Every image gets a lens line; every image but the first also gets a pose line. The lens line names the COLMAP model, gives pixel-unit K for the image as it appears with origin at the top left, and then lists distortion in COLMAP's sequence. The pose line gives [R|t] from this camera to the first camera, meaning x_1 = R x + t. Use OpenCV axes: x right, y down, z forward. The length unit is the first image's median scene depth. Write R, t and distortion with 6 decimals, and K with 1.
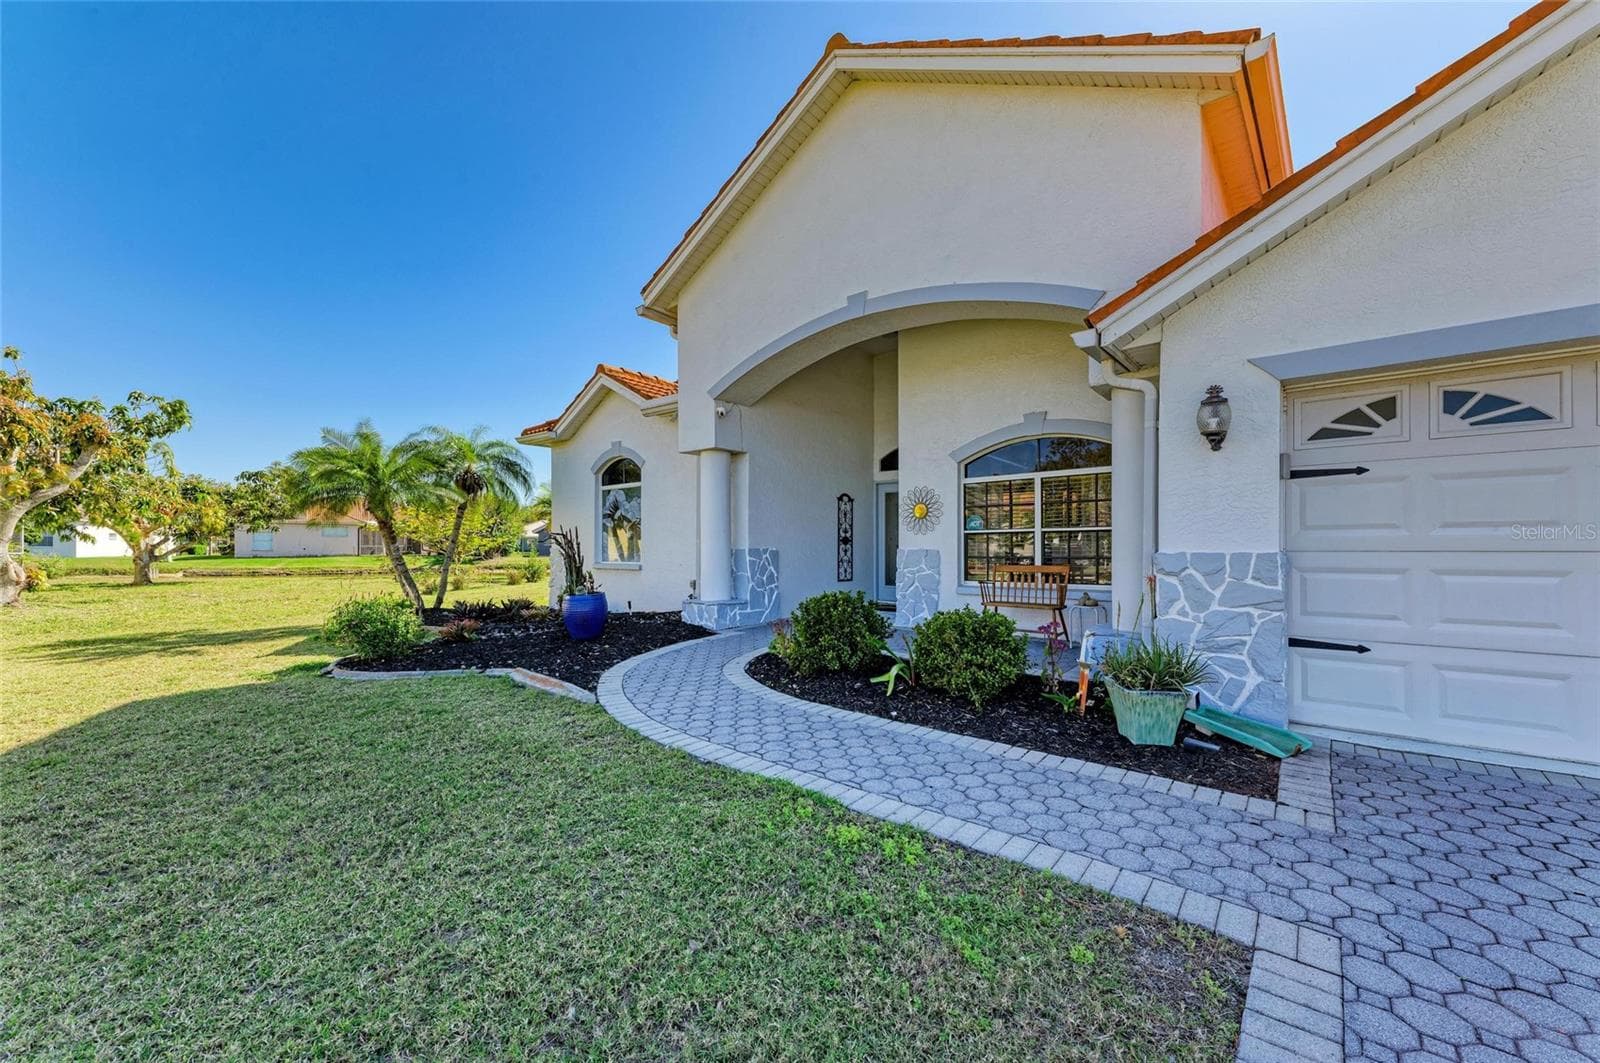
lens RADIAL K [[622.4, 0, 803.1], [0, 622.4, 546.7], [0, 0, 1]] dist [0.023514, -0.006871]
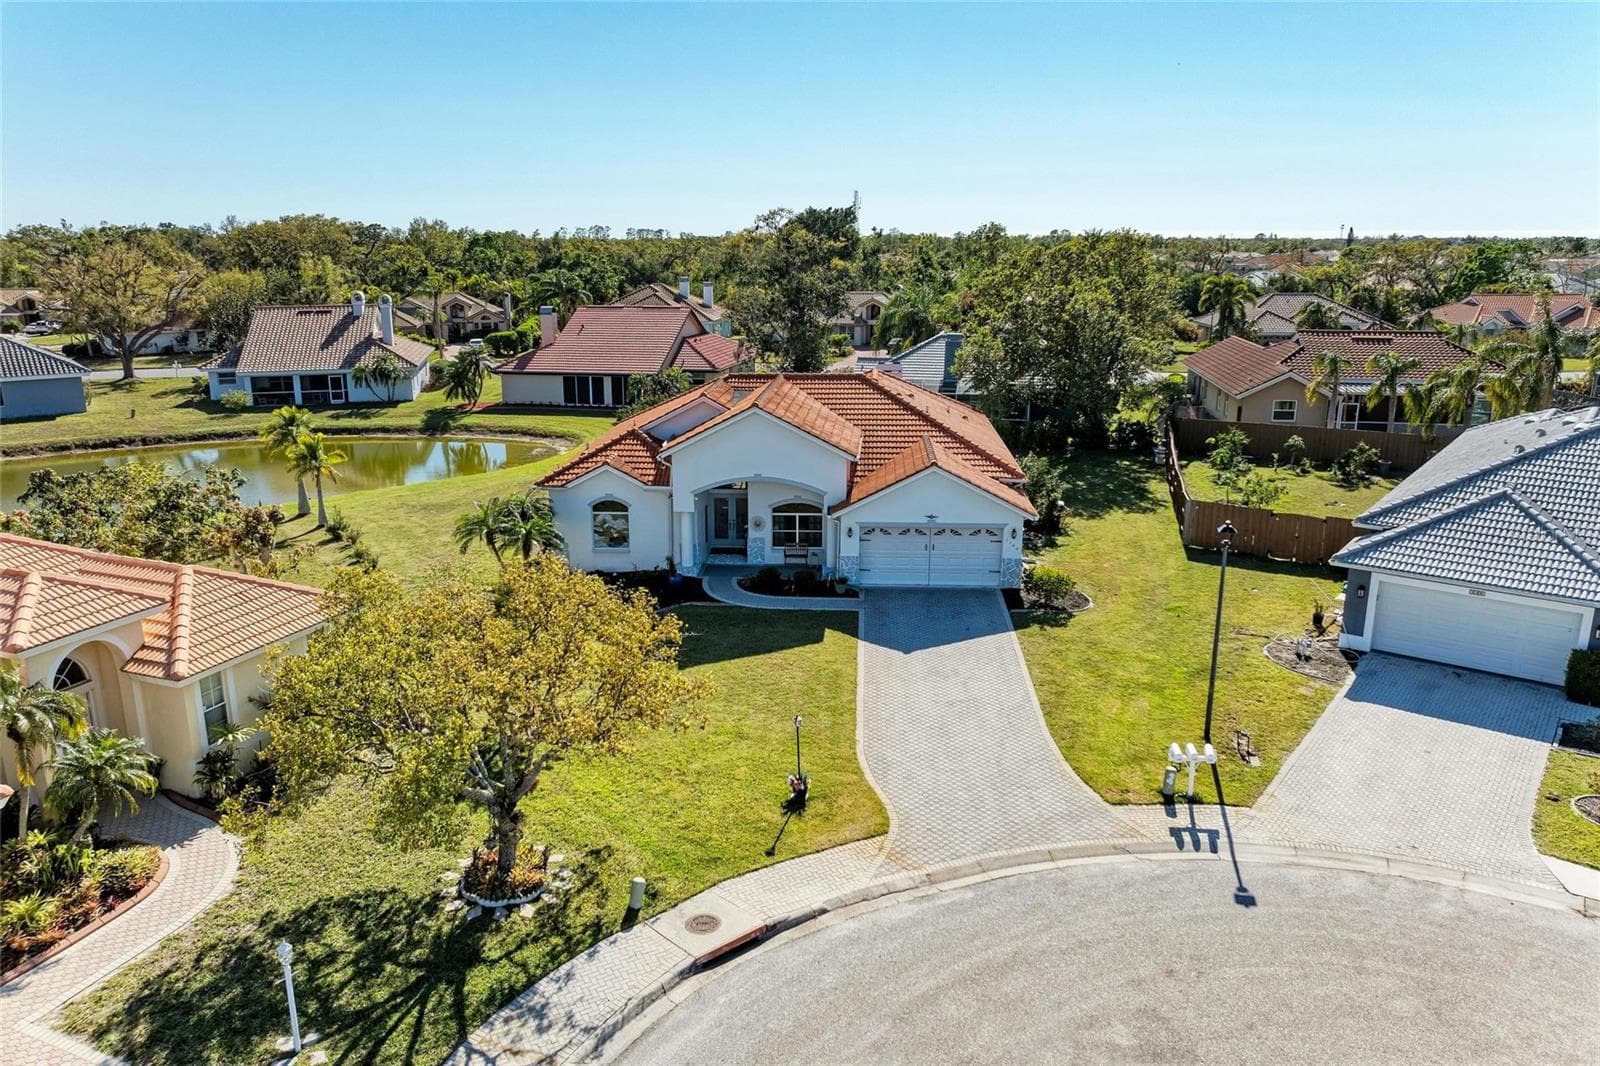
lens RADIAL K [[1150.5, 0, 792.9], [0, 1150.5, 527.2], [0, 0, 1]] dist [-0.035232, 0.043995]
pose [[0.809731, -0.146374, 0.568252, -2.708849], [0.002842, 0.969356, 0.245643, -1.356756], [-0.586794, -0.197290, 0.785334, -3.271893]]
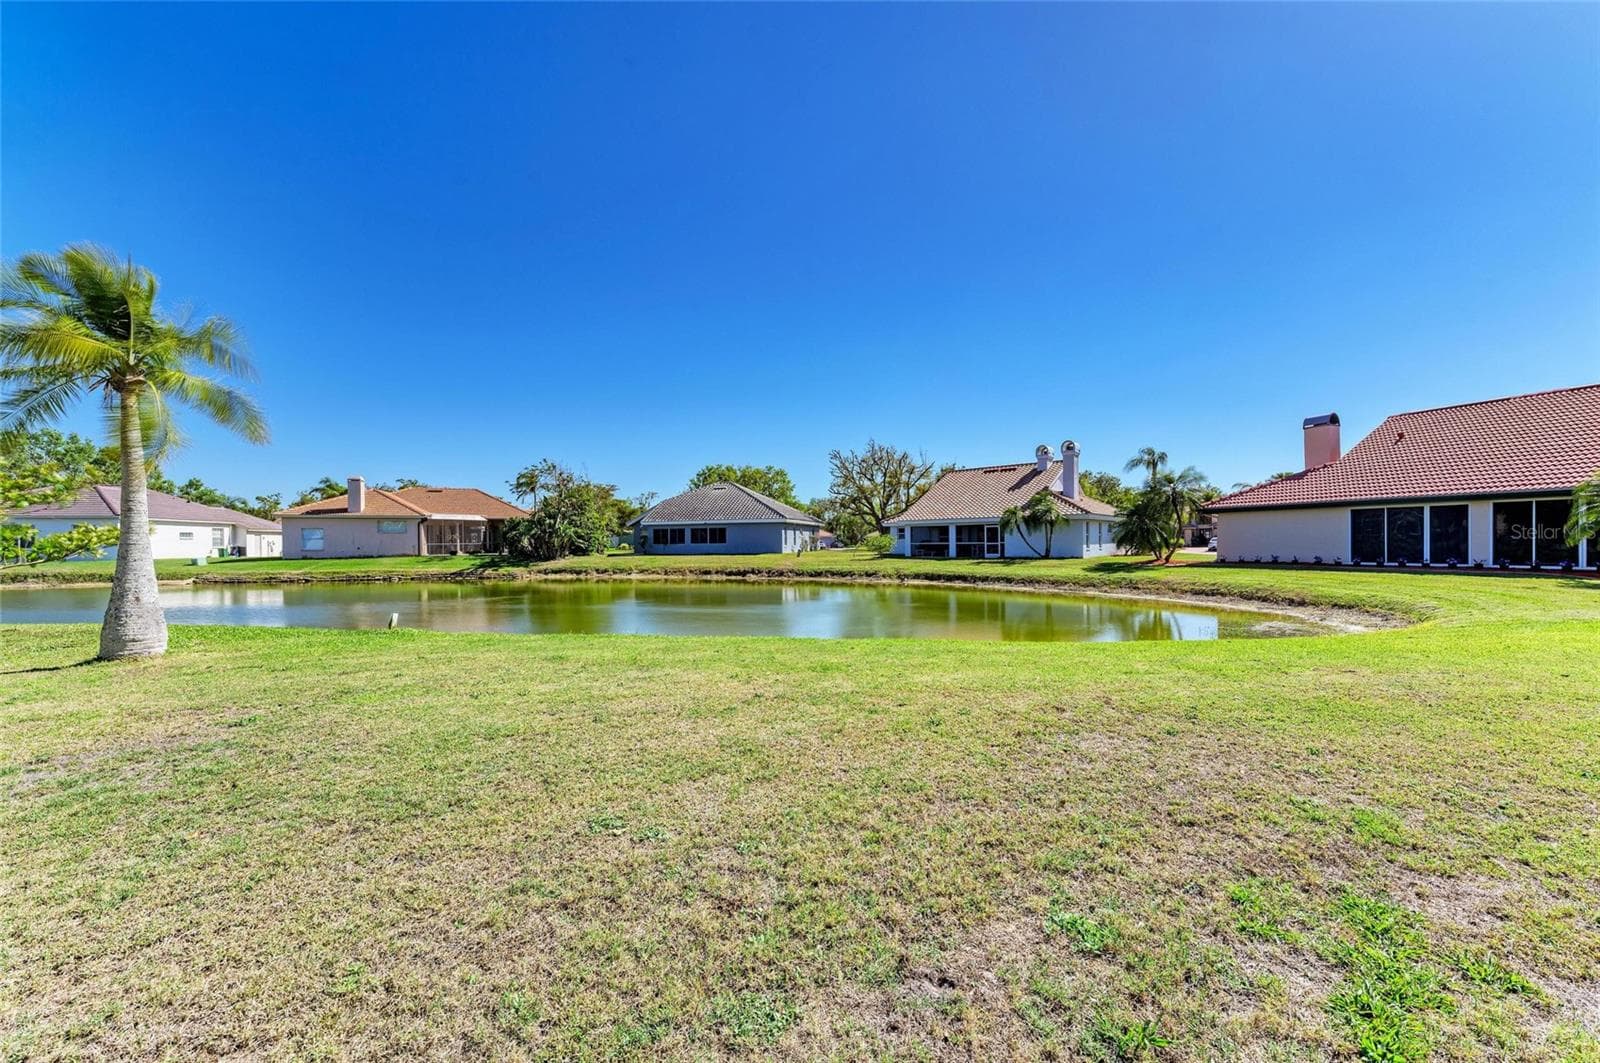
lens RADIAL K [[593.7, 0, 805.9], [0, 593.7, 545.2], [0, 0, 1]] dist [0.007179, -0.000233]
pose [[0.959966, -0.006938, -0.280032, 0.010487], [0.009059, 0.999939, 0.006280, 0.002040], [0.279972, -0.008565, 0.959970, 2.923202]]
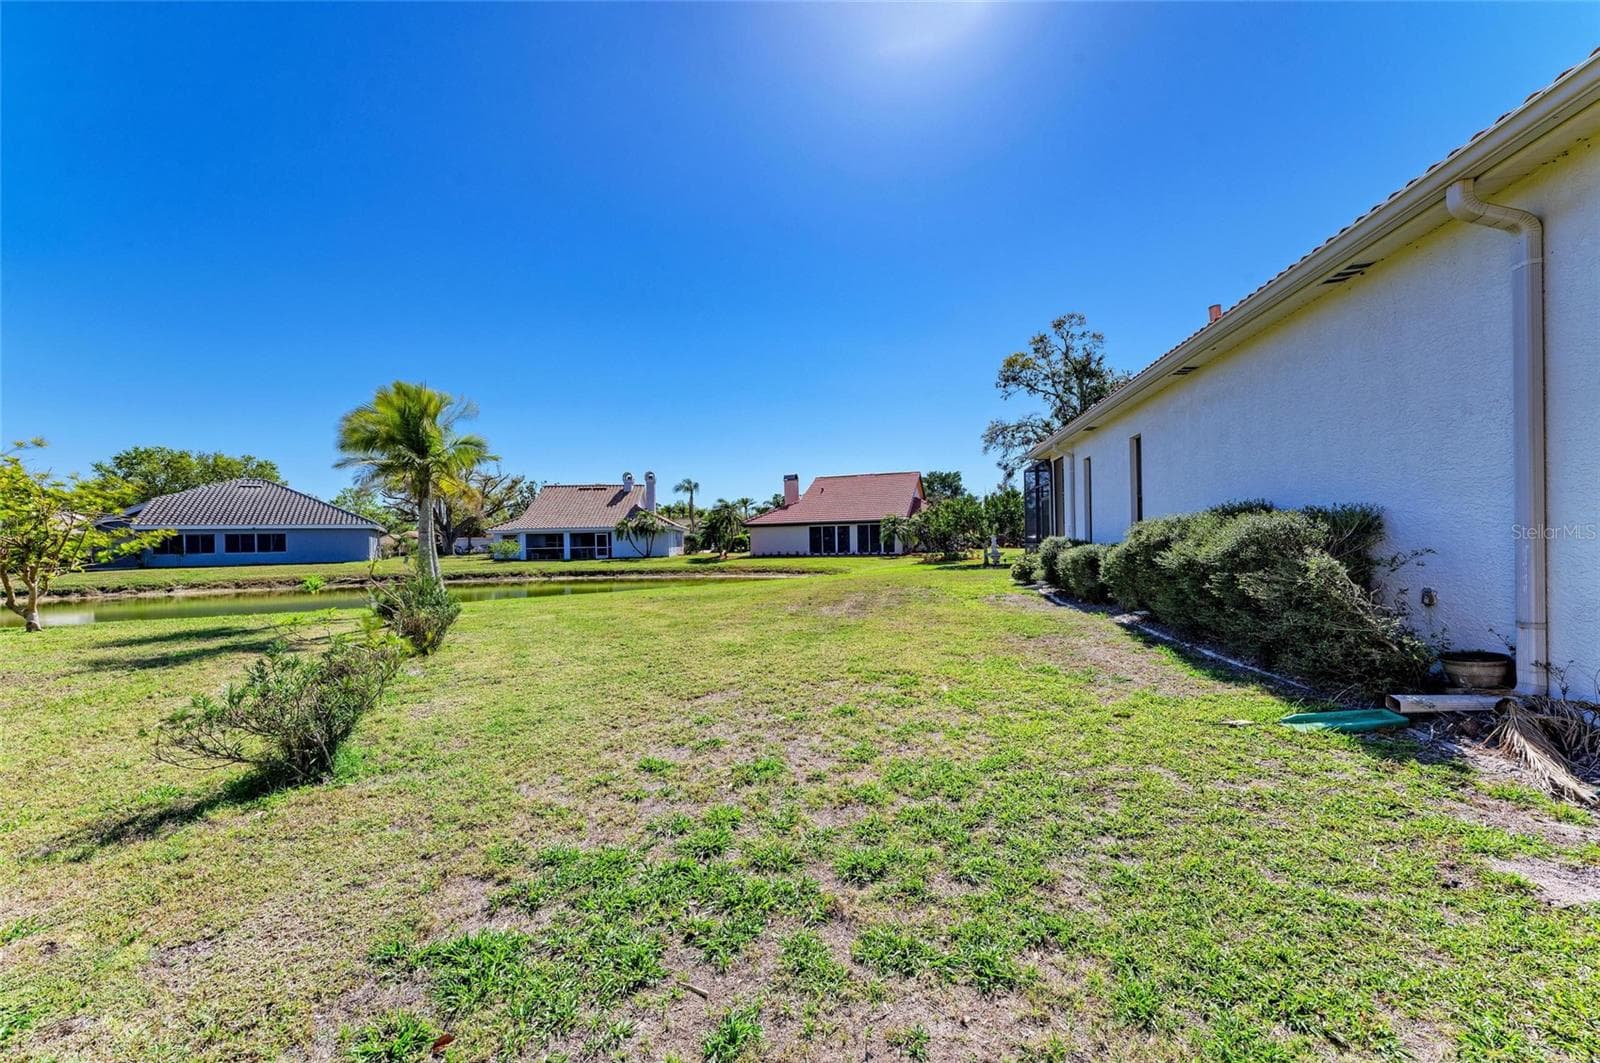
lens RADIAL K [[593.7, 0, 805.9], [0, 593.7, 545.2], [0, 0, 1]] dist [0.007179, -0.000233]
pose [[0.862558, -0.019521, 0.505581, -1.166997], [0.018770, 0.999802, 0.006580, 0.008329], [-0.505609, 0.003814, 0.862754, 1.565681]]
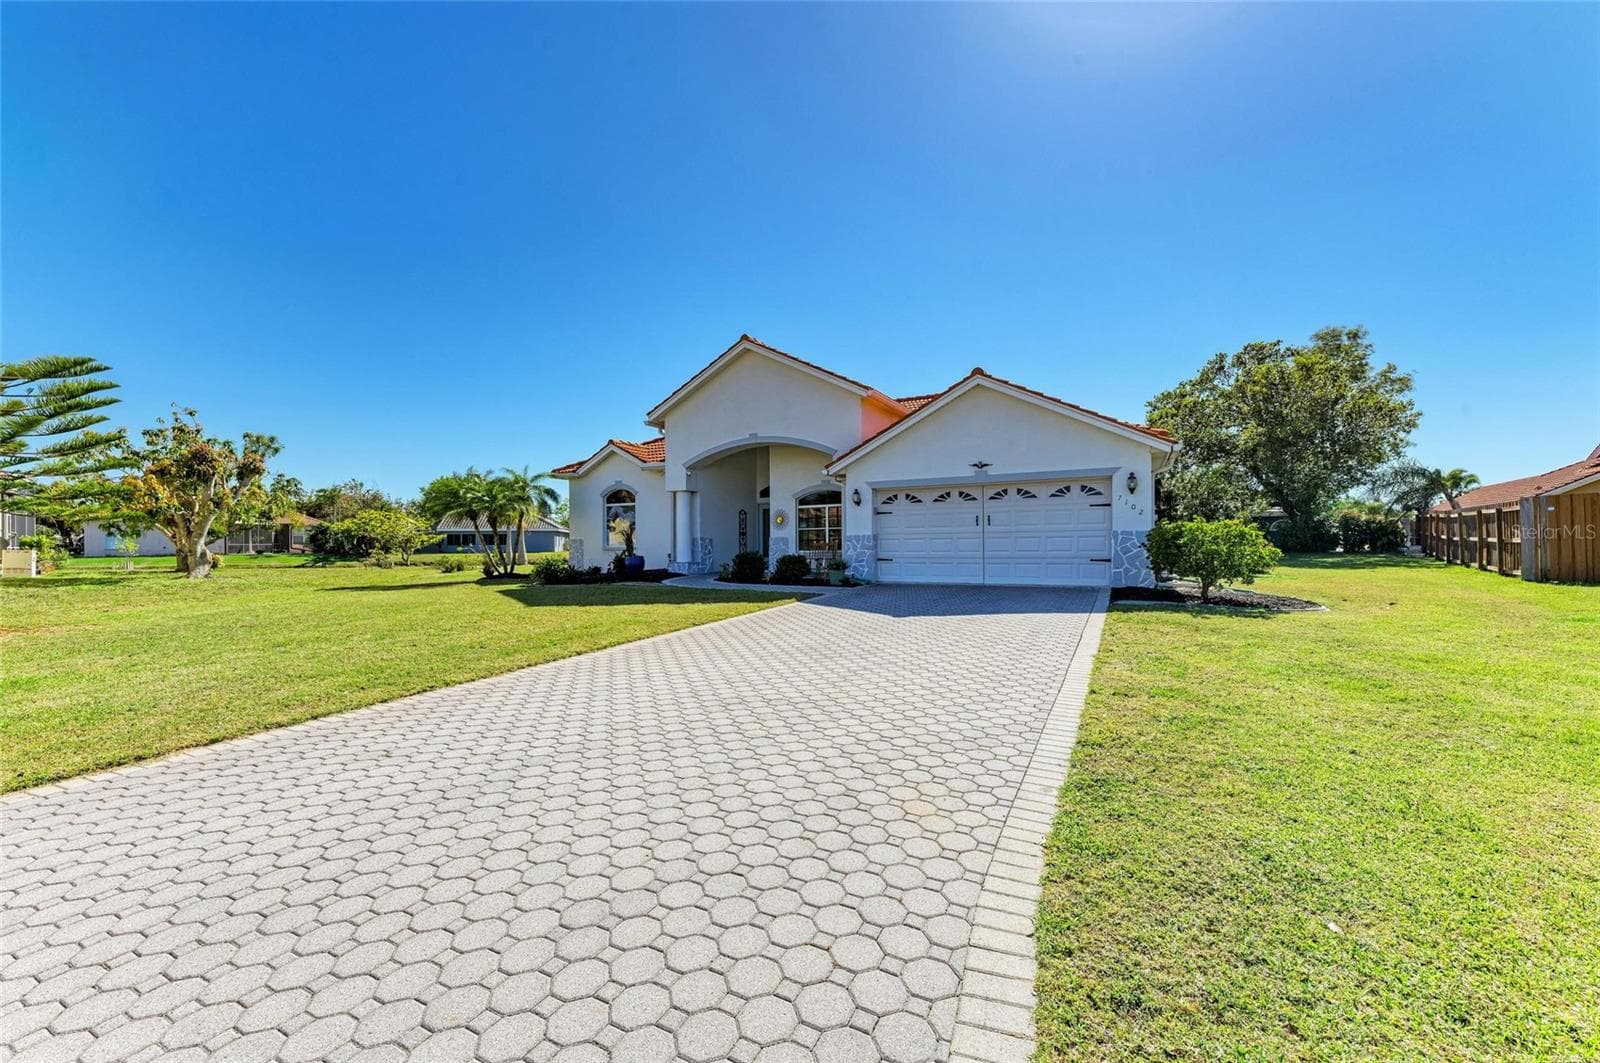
lens RADIAL K [[622.4, 0, 803.1], [0, 622.4, 546.7], [0, 0, 1]] dist [0.023514, -0.006871]
pose [[0.978151, -0.006011, 0.207806, -0.200008], [0.005491, 0.999980, 0.003081, 0.032983], [-0.207821, -0.001873, 0.978165, -1.236478]]
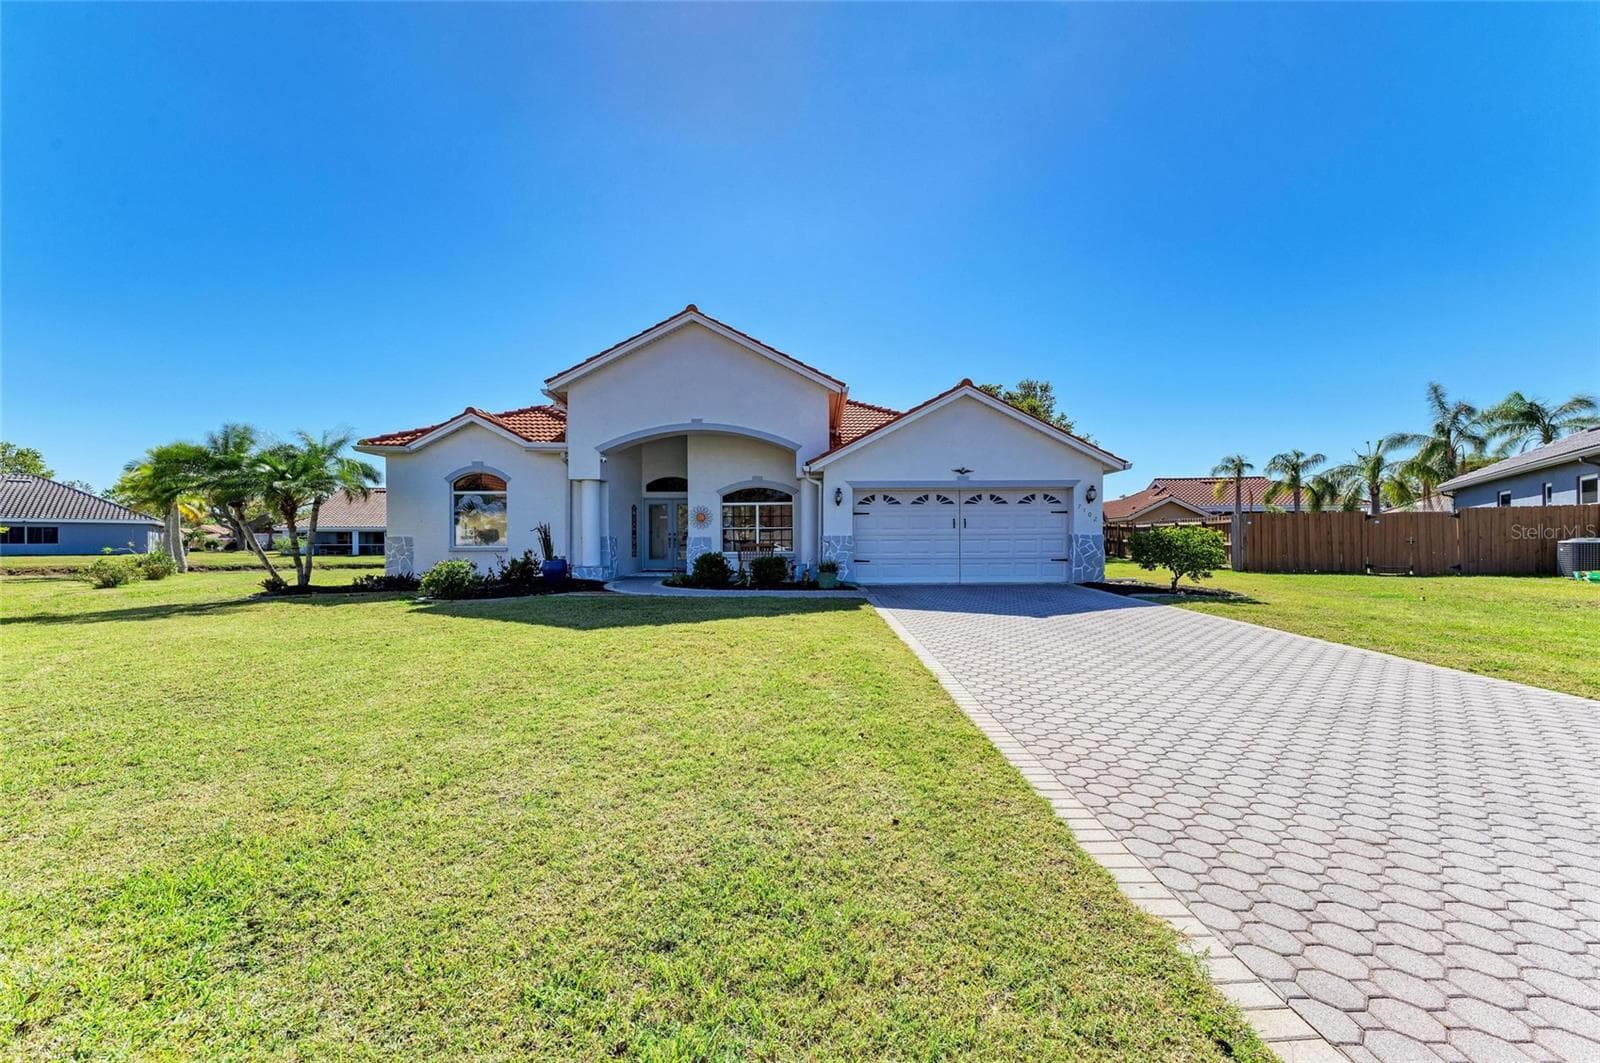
lens RADIAL K [[622.4, 0, 803.1], [0, 622.4, 546.7], [0, 0, 1]] dist [0.023514, -0.006871]
pose [[0.769274, -0.004406, 0.638904, -0.861307], [0.001859, 0.999987, 0.004658, 0.027852], [-0.638916, -0.002395, 0.769272, -0.774526]]
